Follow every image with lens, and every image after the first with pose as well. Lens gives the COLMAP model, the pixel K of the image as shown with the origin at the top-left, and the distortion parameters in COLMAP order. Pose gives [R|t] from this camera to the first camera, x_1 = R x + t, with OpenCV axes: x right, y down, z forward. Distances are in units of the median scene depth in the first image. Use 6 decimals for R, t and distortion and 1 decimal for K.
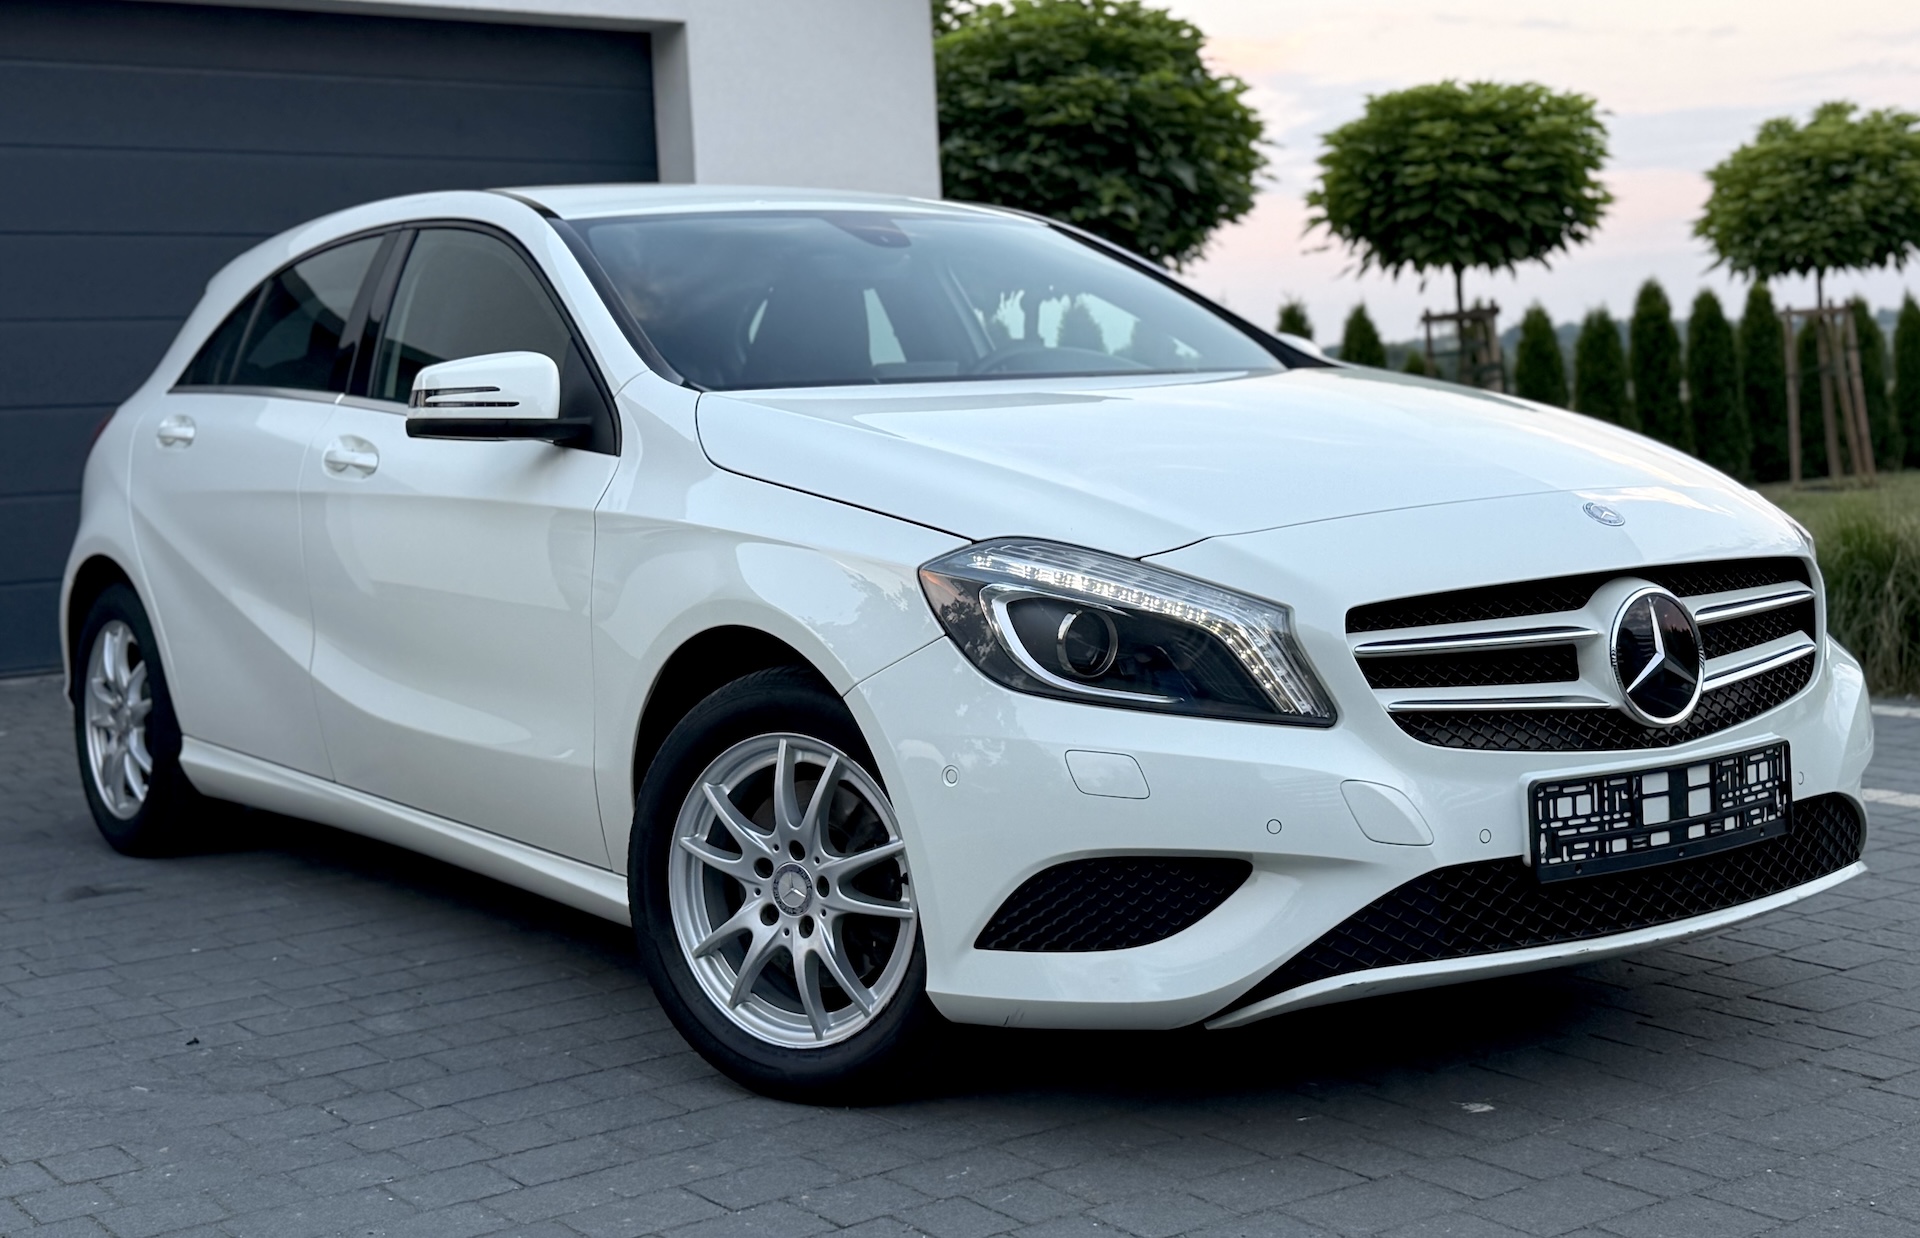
lens RADIAL K [[2499.4, 0, 961.4], [0, 2499.4, 508.2], [0, 0, 1]] dist [0.155341, -0.276808]
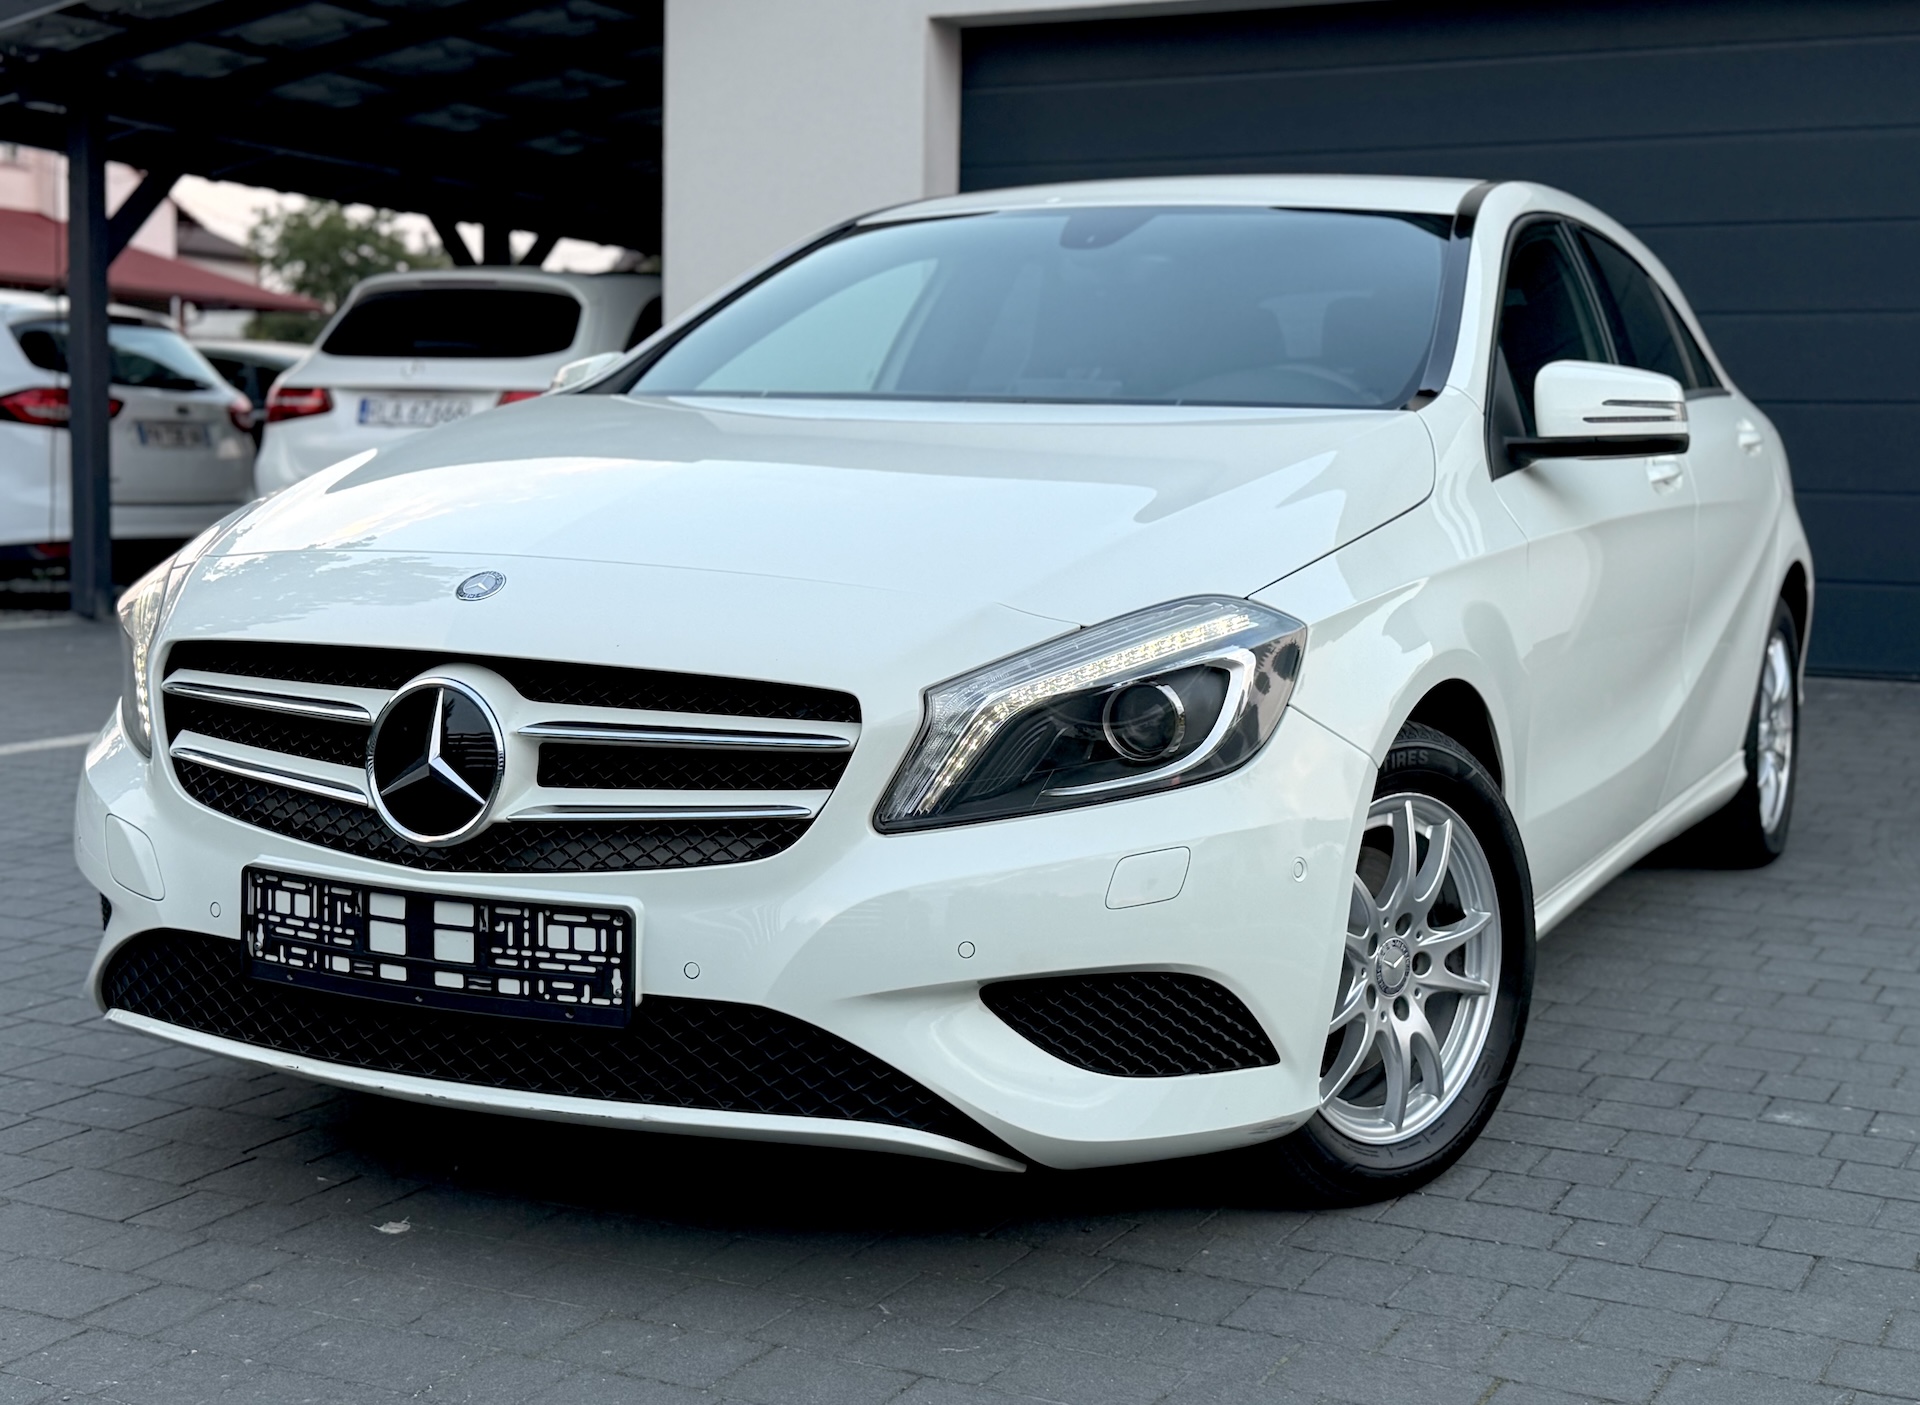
lens RADIAL K [[2592.4, 0, 1070.7], [0, 2592.4, 701.1], [0, 0, 1]] dist [0.055443, 0.055559]
pose [[0.494553, 0.147840, -0.856482, 1.083180], [-0.081463, 0.988974, 0.123671, -0.080819], [0.865322, 0.008609, 0.501143, 0.742184]]
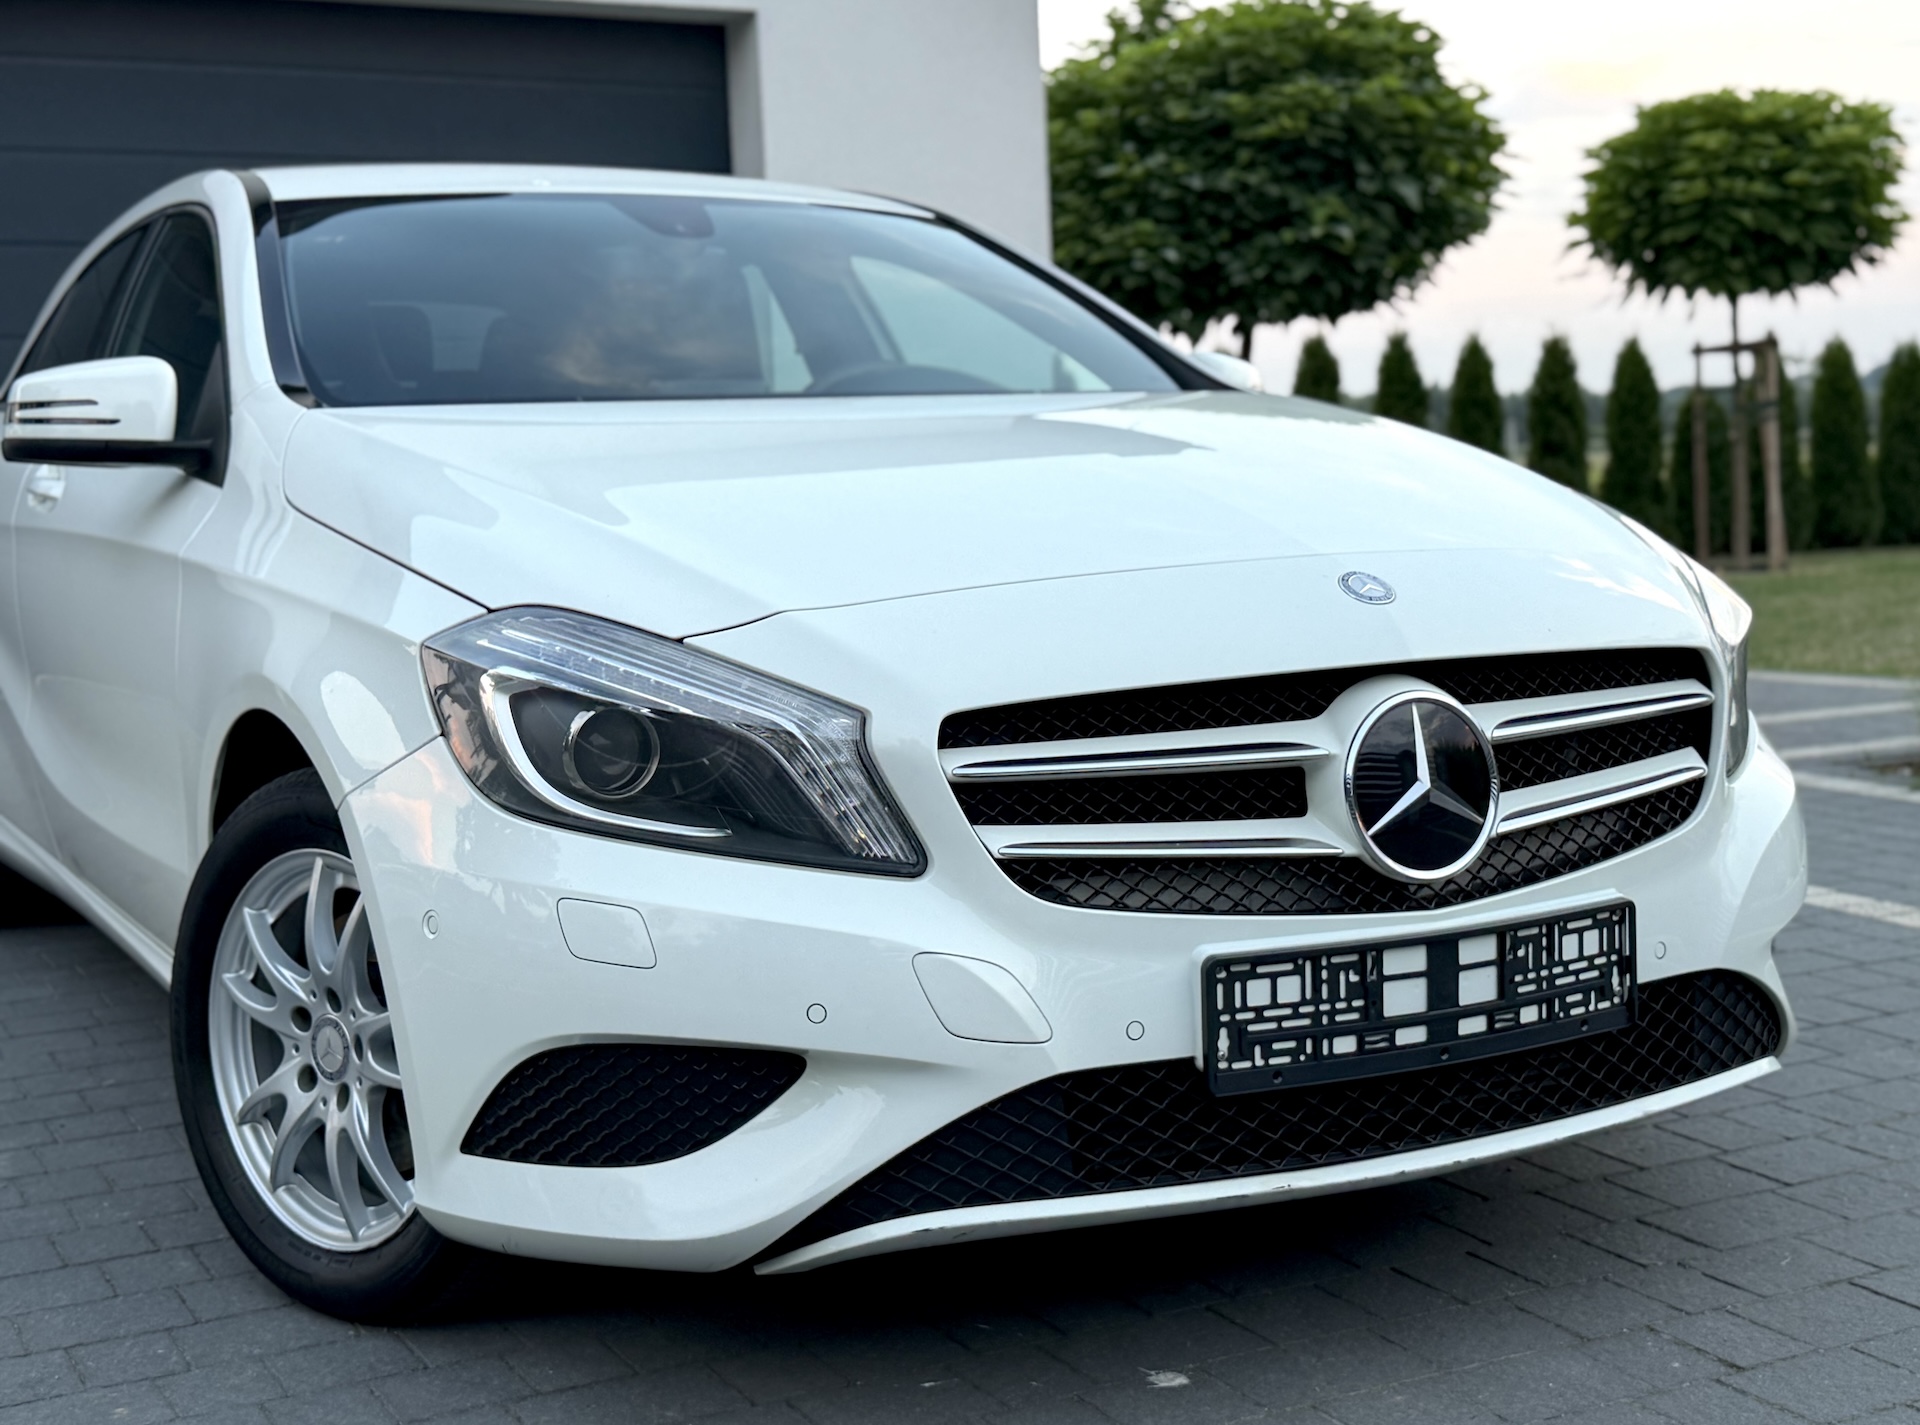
lens RADIAL K [[2486.4, 0, 925.8], [0, 2486.4, 718.2], [0, 0, 1]] dist [0.168547, -0.304091]
pose [[0.990700, 0.024421, -0.133856, 0.226357], [-0.015189, 0.997462, 0.069557, -0.008135], [0.135215, -0.066877, 0.988557, 0.268254]]
